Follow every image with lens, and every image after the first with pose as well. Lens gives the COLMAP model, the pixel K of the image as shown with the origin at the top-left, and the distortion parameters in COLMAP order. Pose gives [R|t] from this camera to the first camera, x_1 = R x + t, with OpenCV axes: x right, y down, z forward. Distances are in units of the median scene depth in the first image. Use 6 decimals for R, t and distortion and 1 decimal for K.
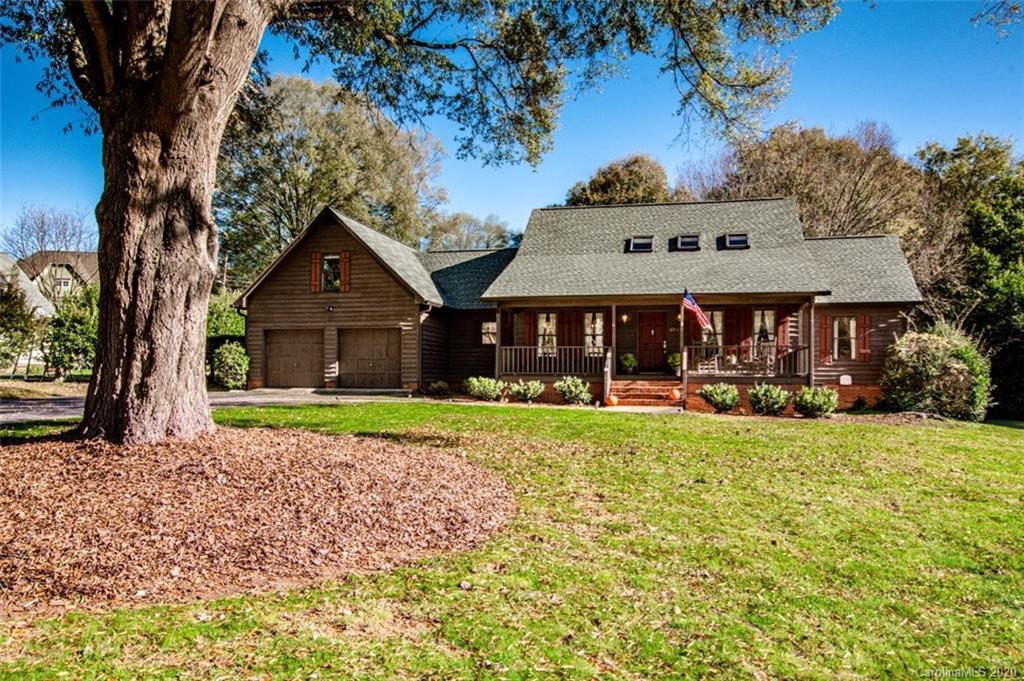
lens RADIAL K [[783.2, 0, 512.0], [0, 783.2, 340.5], [0, 0, 1]] dist [-0.010974, 0.058902]
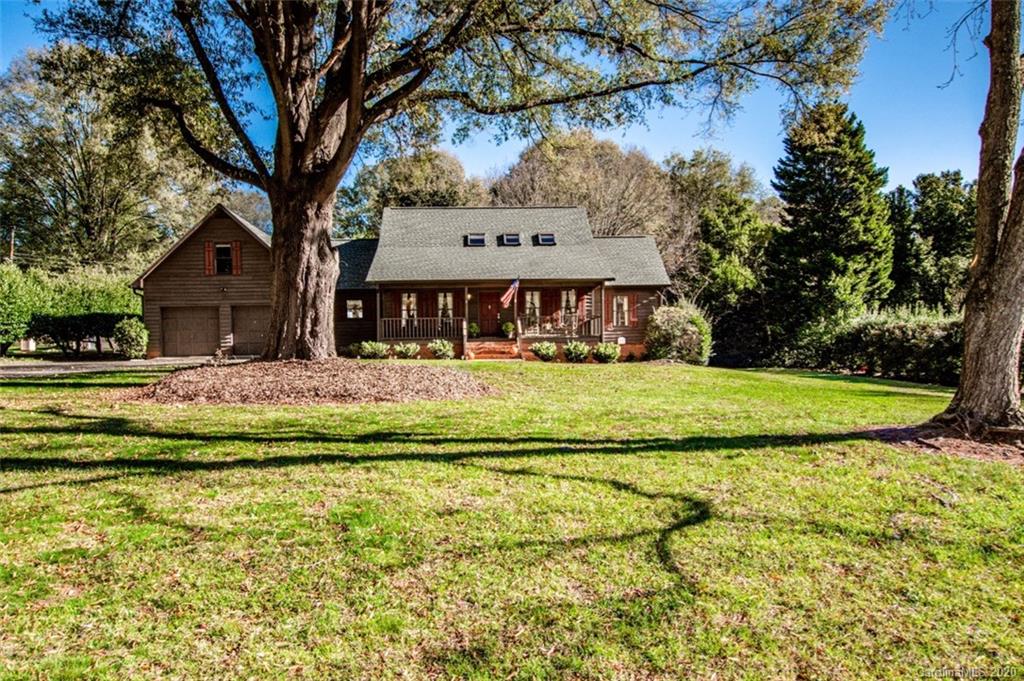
lens RADIAL K [[783.2, 0, 512.0], [0, 783.2, 340.5], [0, 0, 1]] dist [-0.010974, 0.058902]
pose [[0.959789, -0.017517, 0.280174, -0.161497], [0.009836, 0.999537, 0.028795, 0.008536], [-0.280548, -0.024882, 0.959517, -0.301960]]
